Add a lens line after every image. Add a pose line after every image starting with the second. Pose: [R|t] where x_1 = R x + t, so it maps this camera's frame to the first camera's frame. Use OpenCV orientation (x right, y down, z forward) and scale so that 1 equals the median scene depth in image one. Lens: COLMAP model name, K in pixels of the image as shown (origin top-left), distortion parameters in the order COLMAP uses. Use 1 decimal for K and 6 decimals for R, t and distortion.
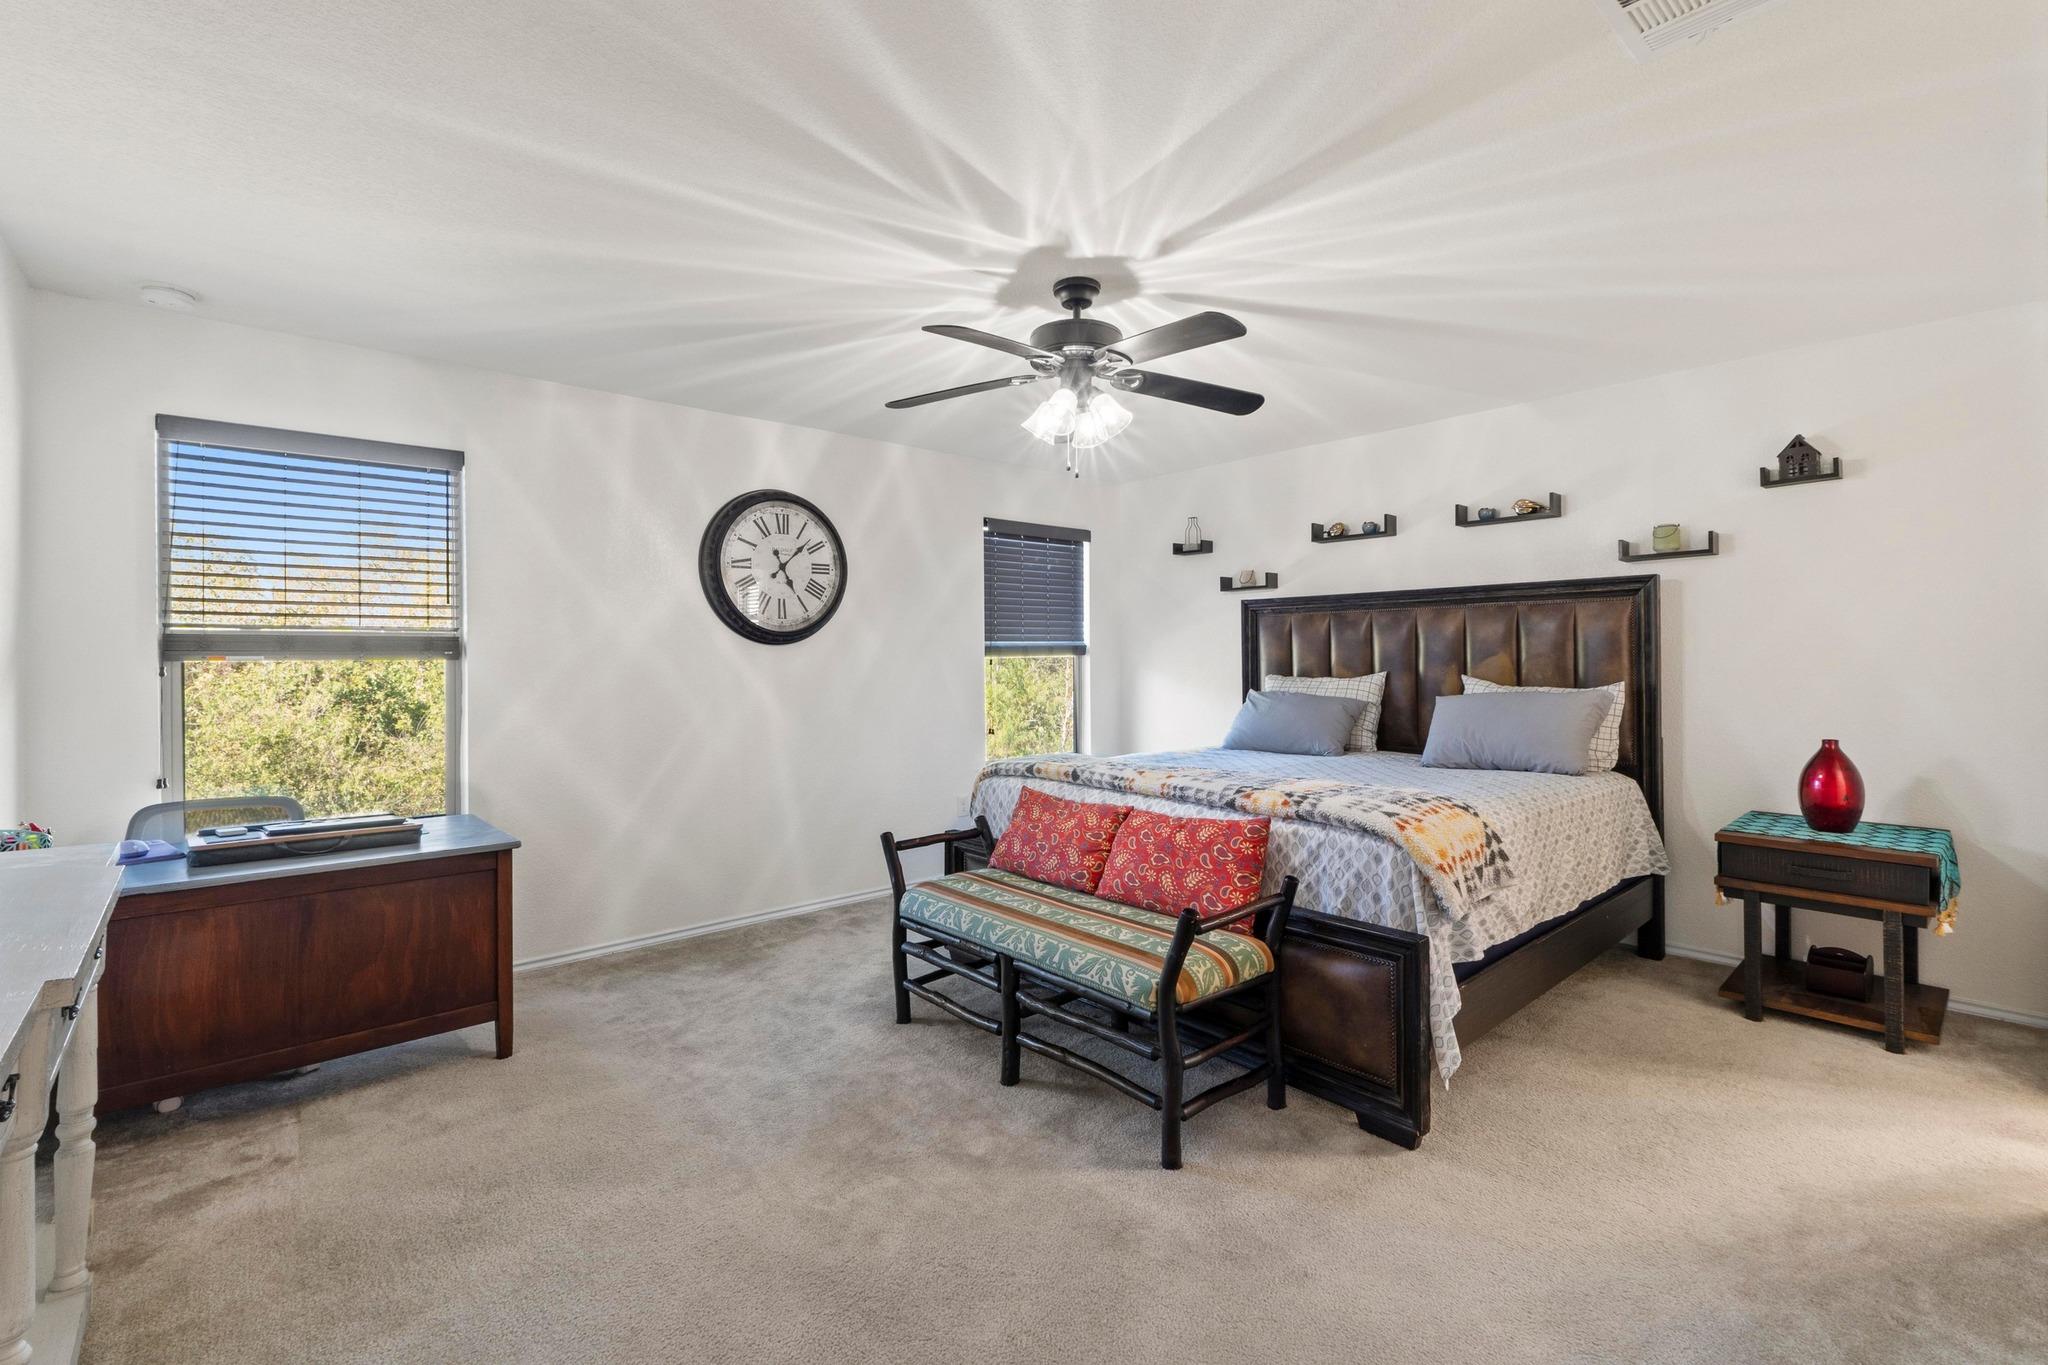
lens RADIAL K [[884.8, 0, 1013.2], [0, 884.8, 668.4], [0, 0, 1]] dist [-0.004234, -0.000800]
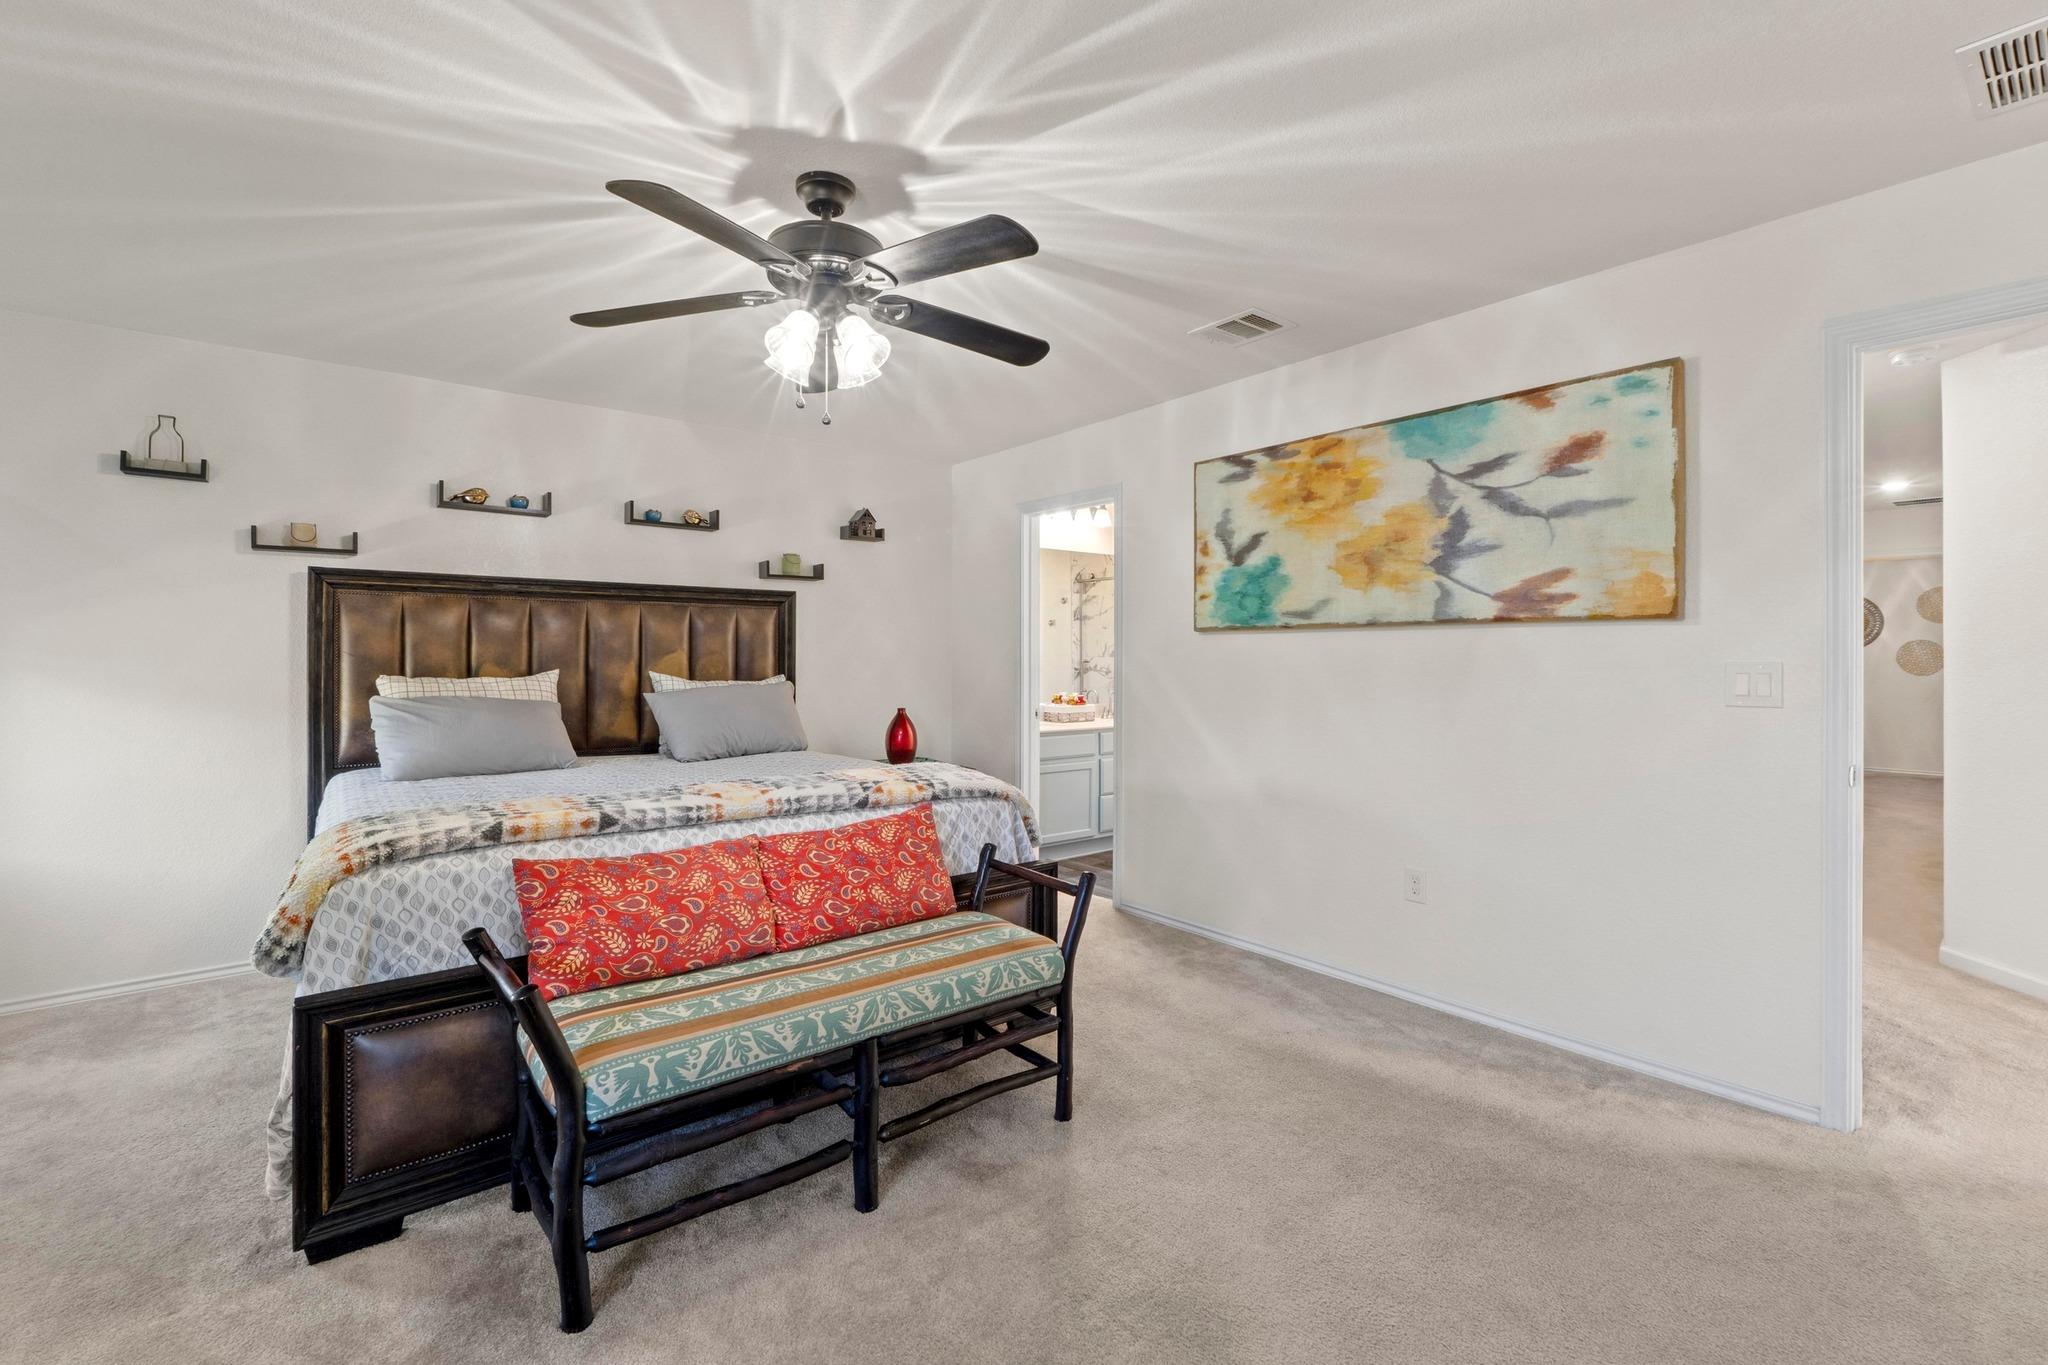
lens RADIAL K [[884.8, 0, 1015.9], [0, 884.8, 663.3], [0, 0, 1]] dist [-0.004234, -0.000800]
pose [[0.054925, -0.000481, 0.998490, -0.642627], [0.007111, 0.999975, 0.000090, 0.001716], [-0.998465, 0.007095, 0.054927, 0.701455]]
